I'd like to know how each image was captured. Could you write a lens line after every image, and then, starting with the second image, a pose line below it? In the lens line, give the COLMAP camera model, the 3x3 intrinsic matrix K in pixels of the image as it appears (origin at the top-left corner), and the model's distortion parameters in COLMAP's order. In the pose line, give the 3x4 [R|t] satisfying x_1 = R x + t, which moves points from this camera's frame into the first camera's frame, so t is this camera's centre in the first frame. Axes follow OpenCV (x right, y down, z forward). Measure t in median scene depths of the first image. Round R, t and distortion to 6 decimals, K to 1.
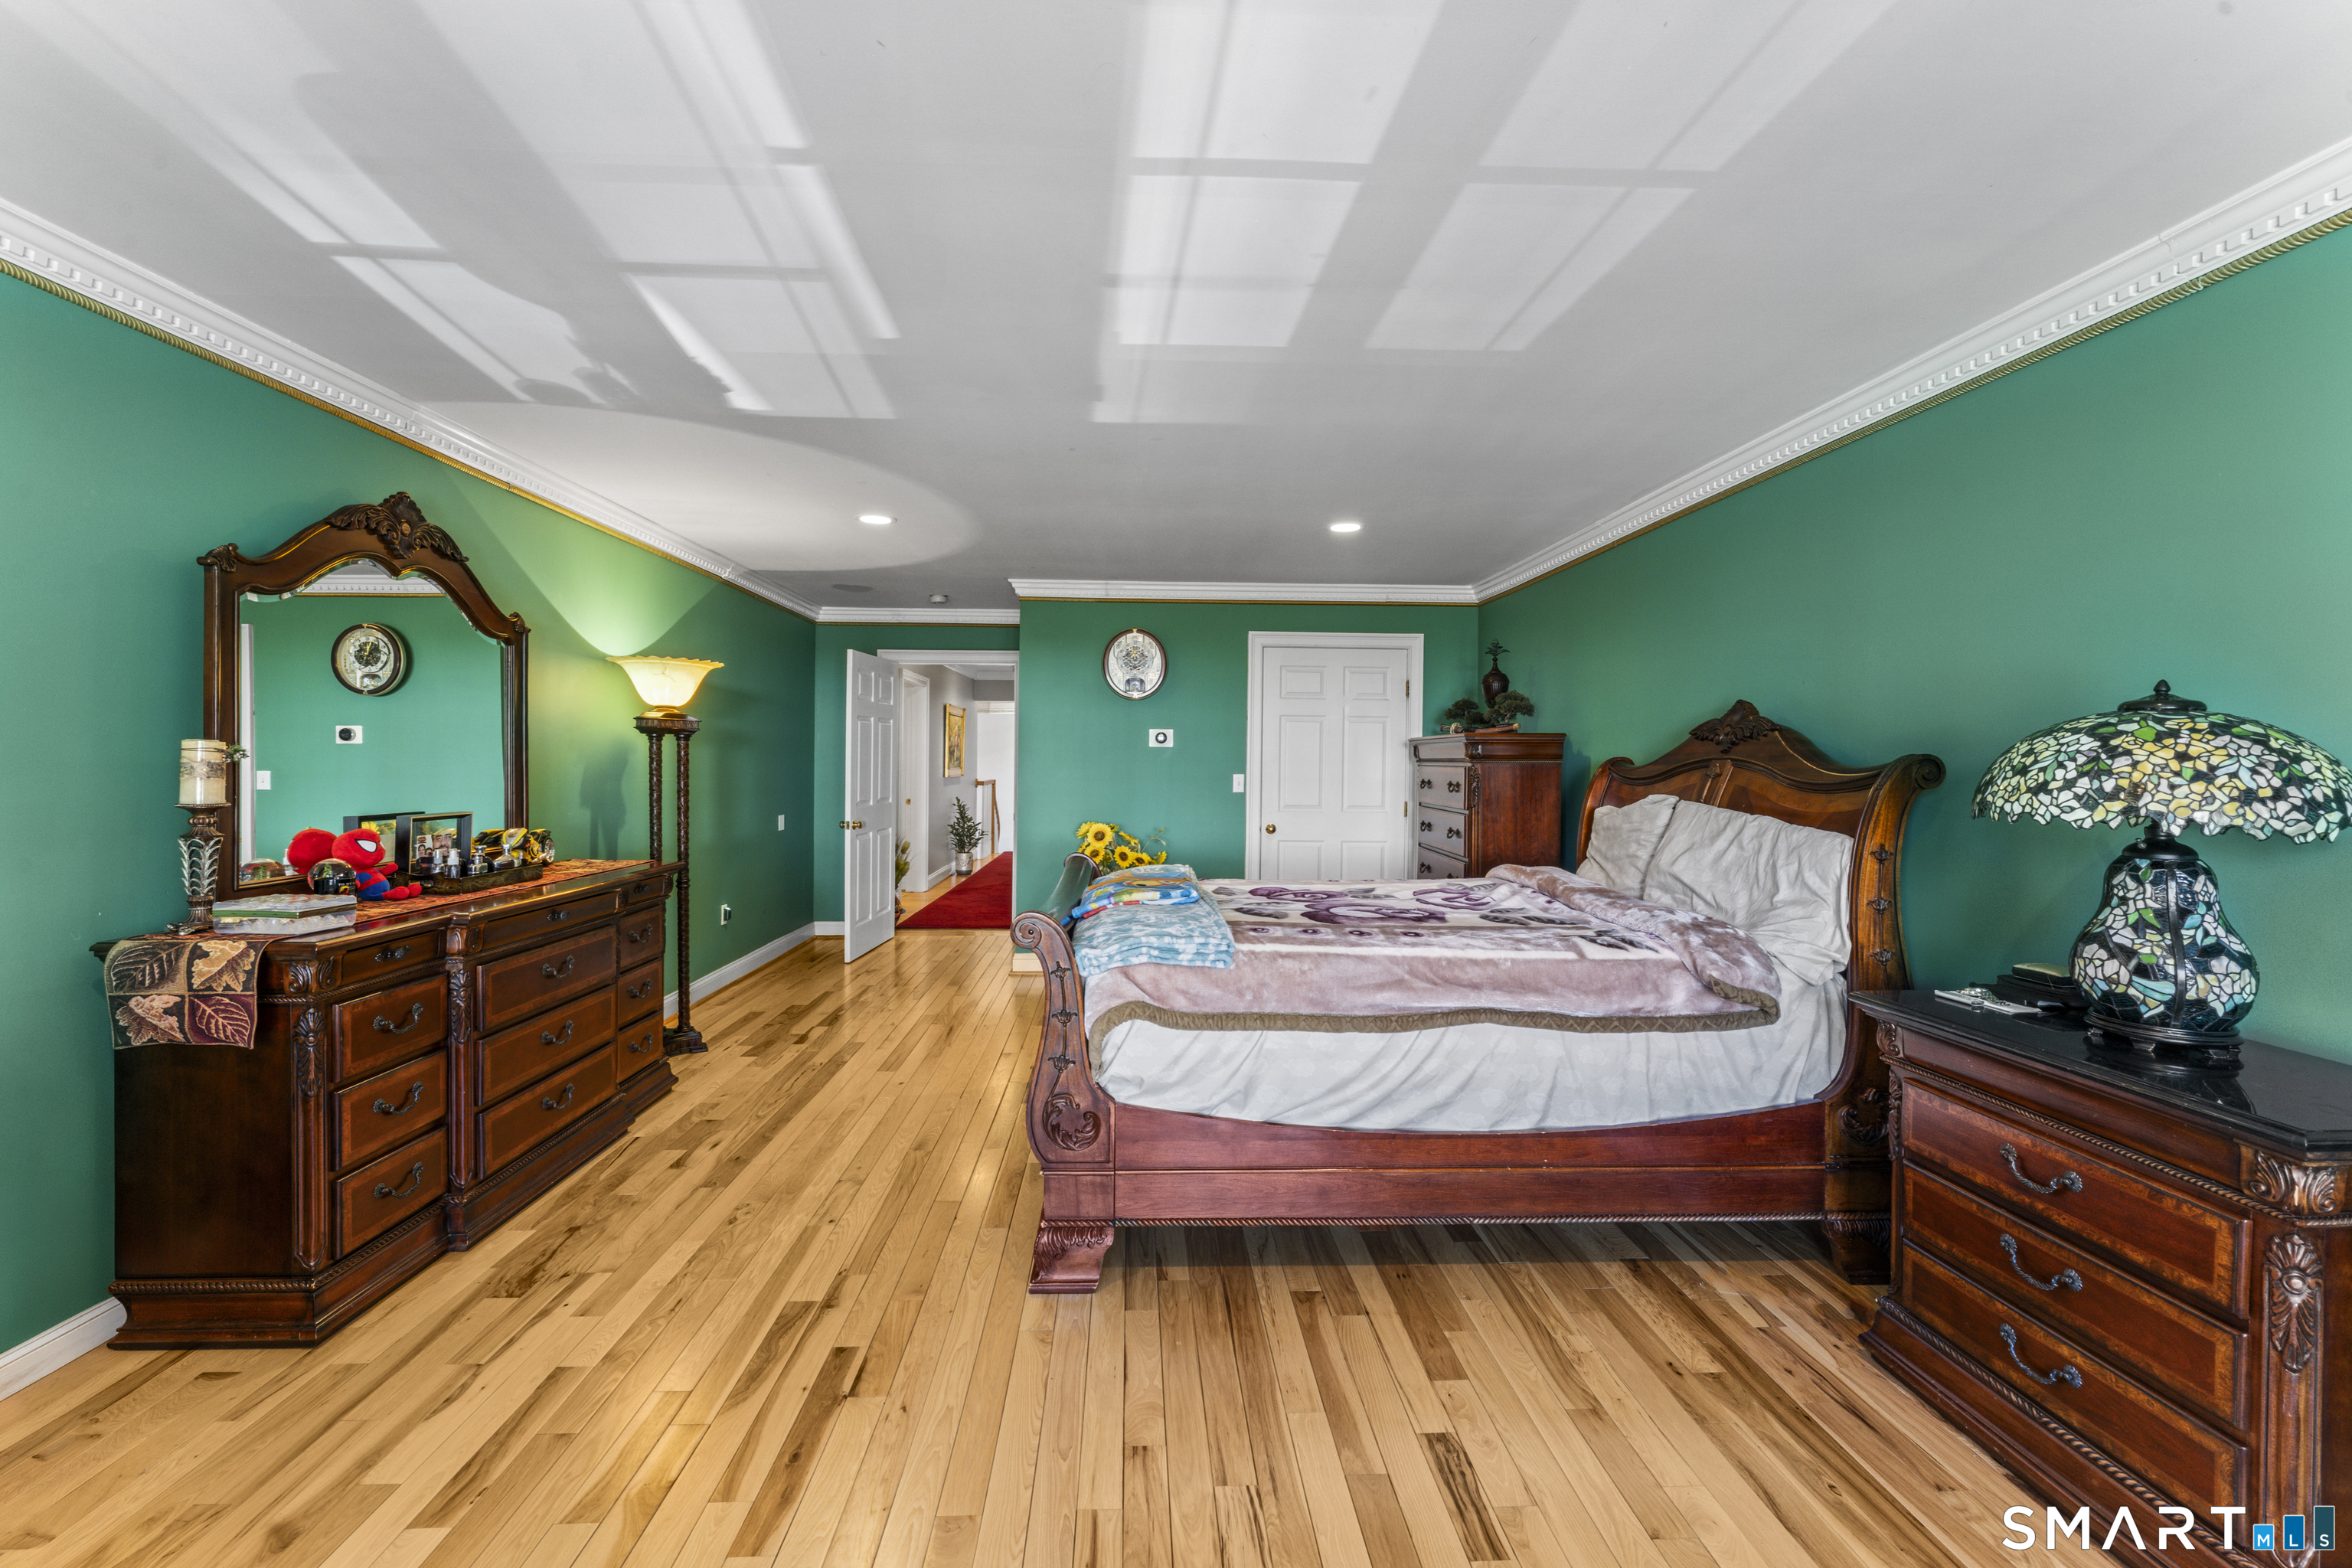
lens RADIAL K [[953.1, 0, 1169.2], [0, 953.1, 775.4], [0, 0, 1]] dist [-0.000004, 0.000020]
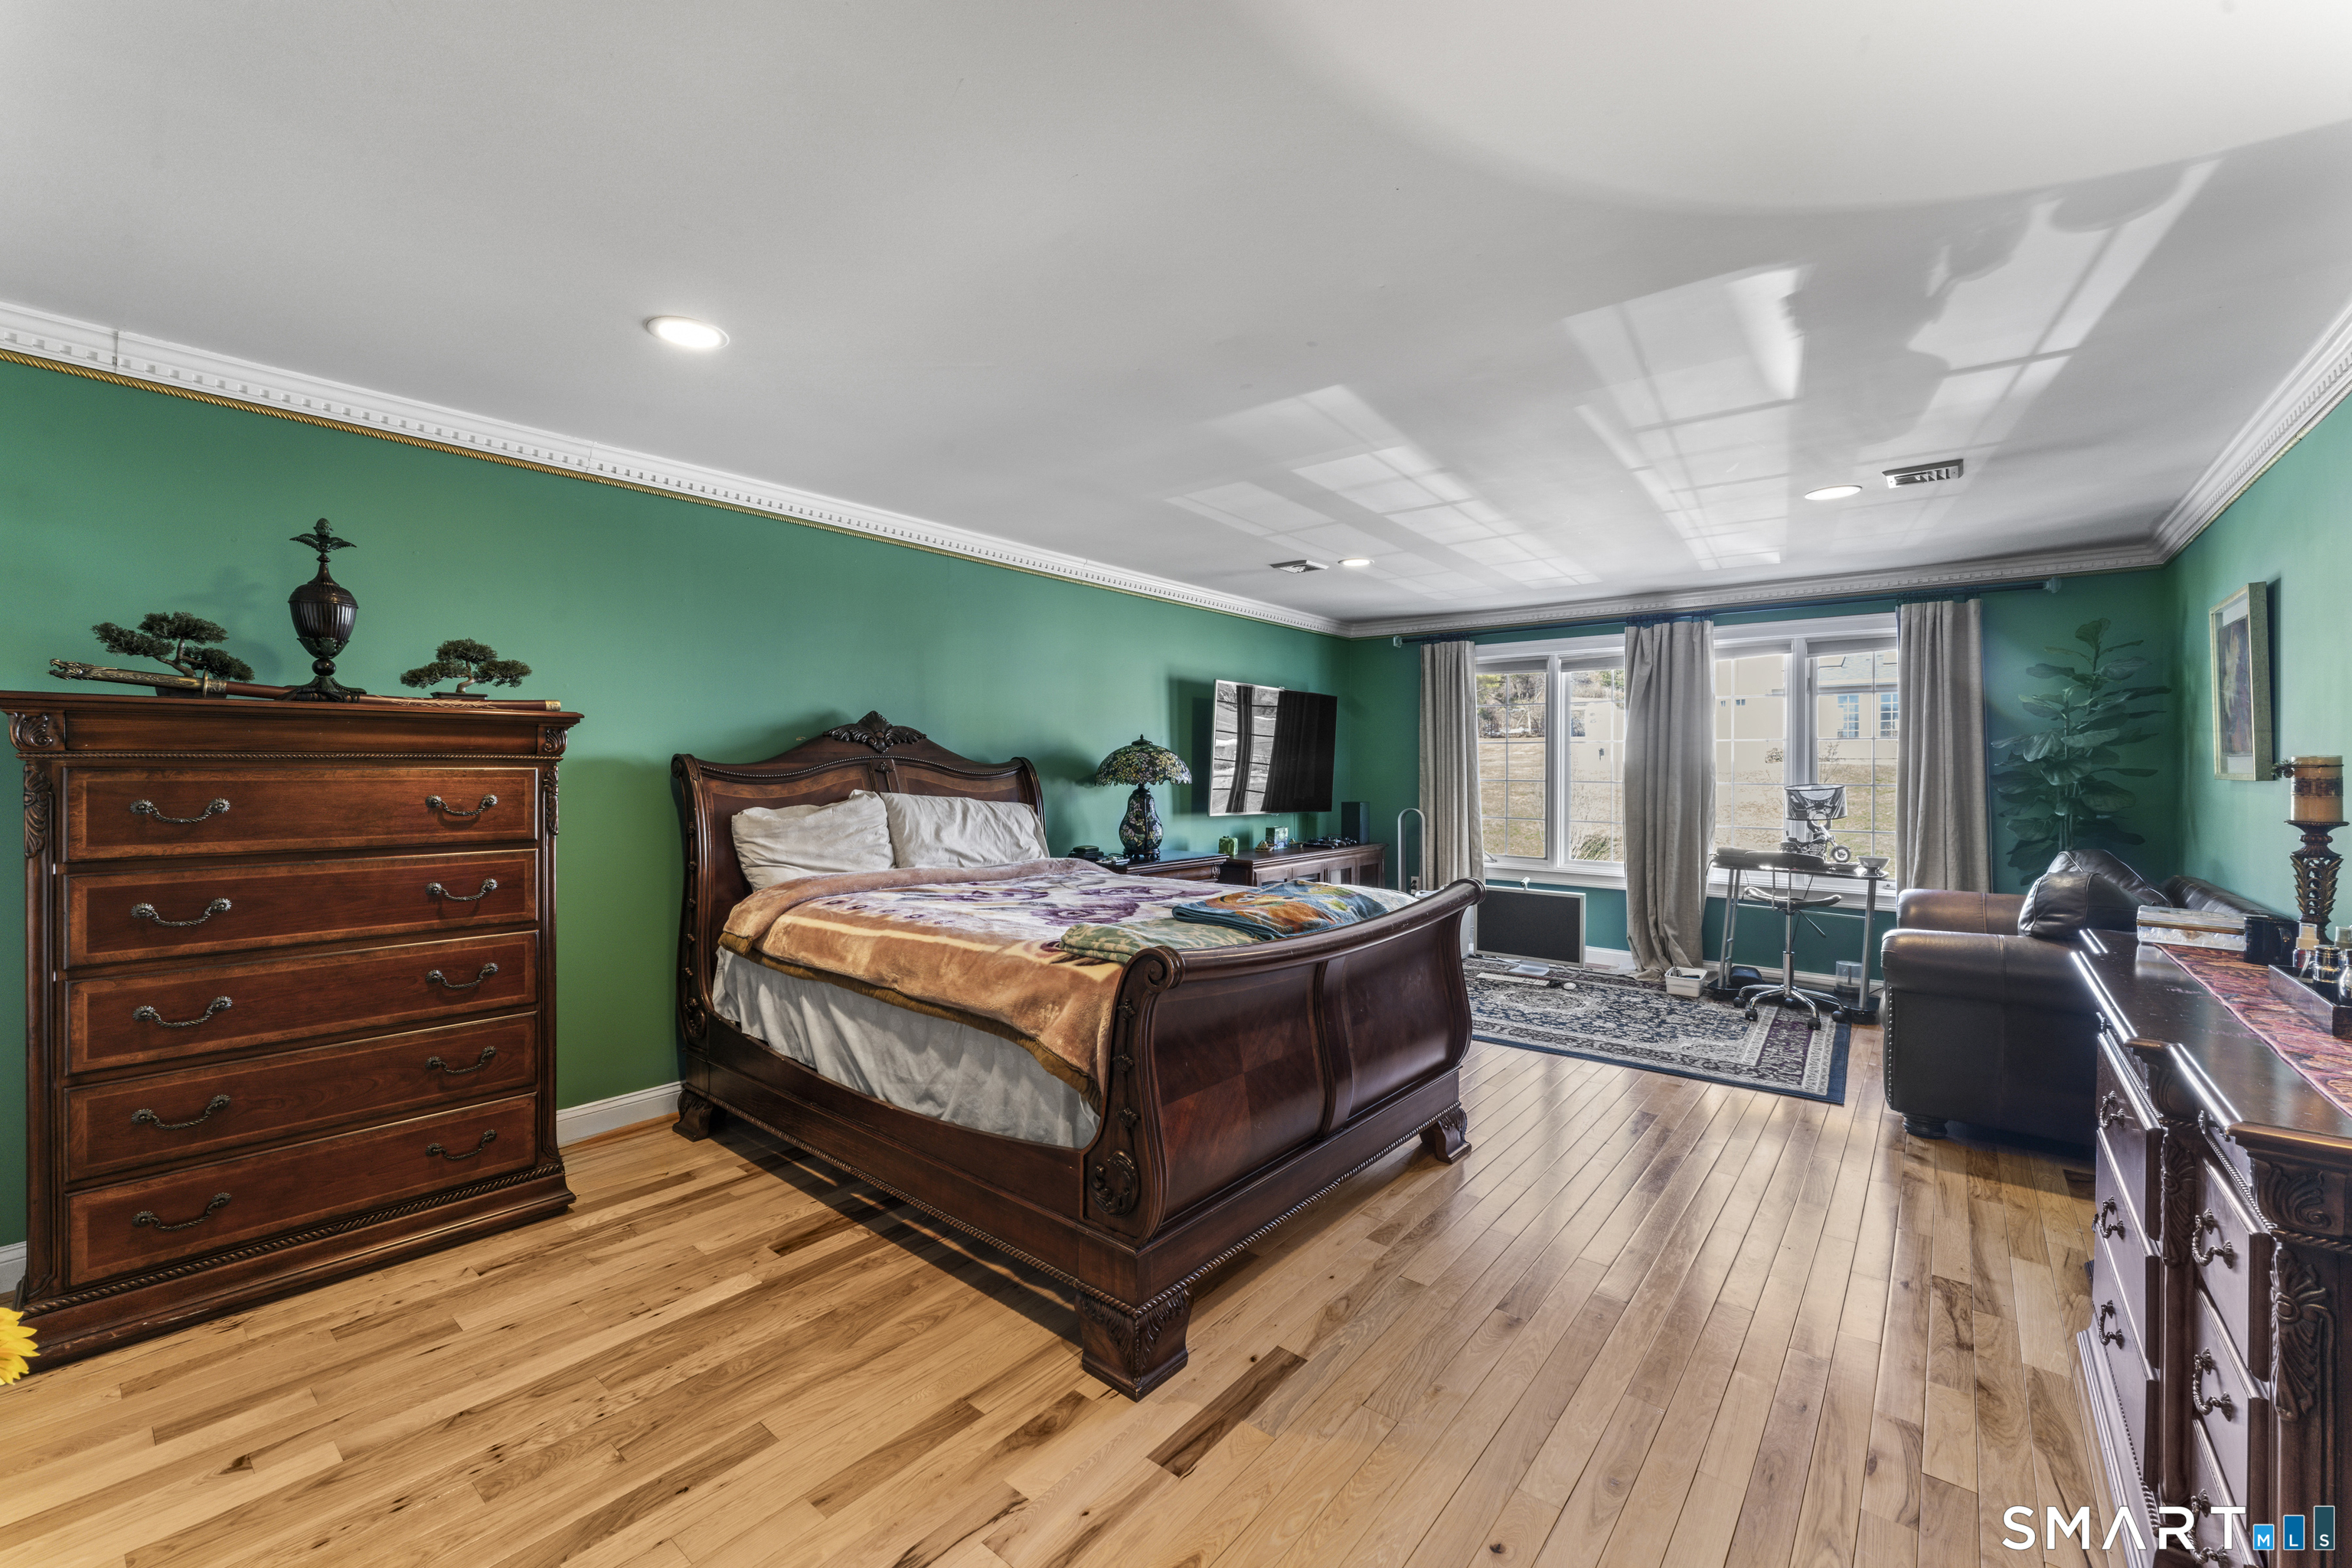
lens RADIAL K [[953.1, 0, 1173.8], [0, 953.1, 770.8], [0, 0, 1]] dist [-0.000004, 0.000020]
pose [[-0.746581, -0.014509, 0.665136, -0.762974], [0.000485, 0.999750, 0.022353, -0.042781], [-0.665294, 0.017011, -0.746387, 2.397896]]
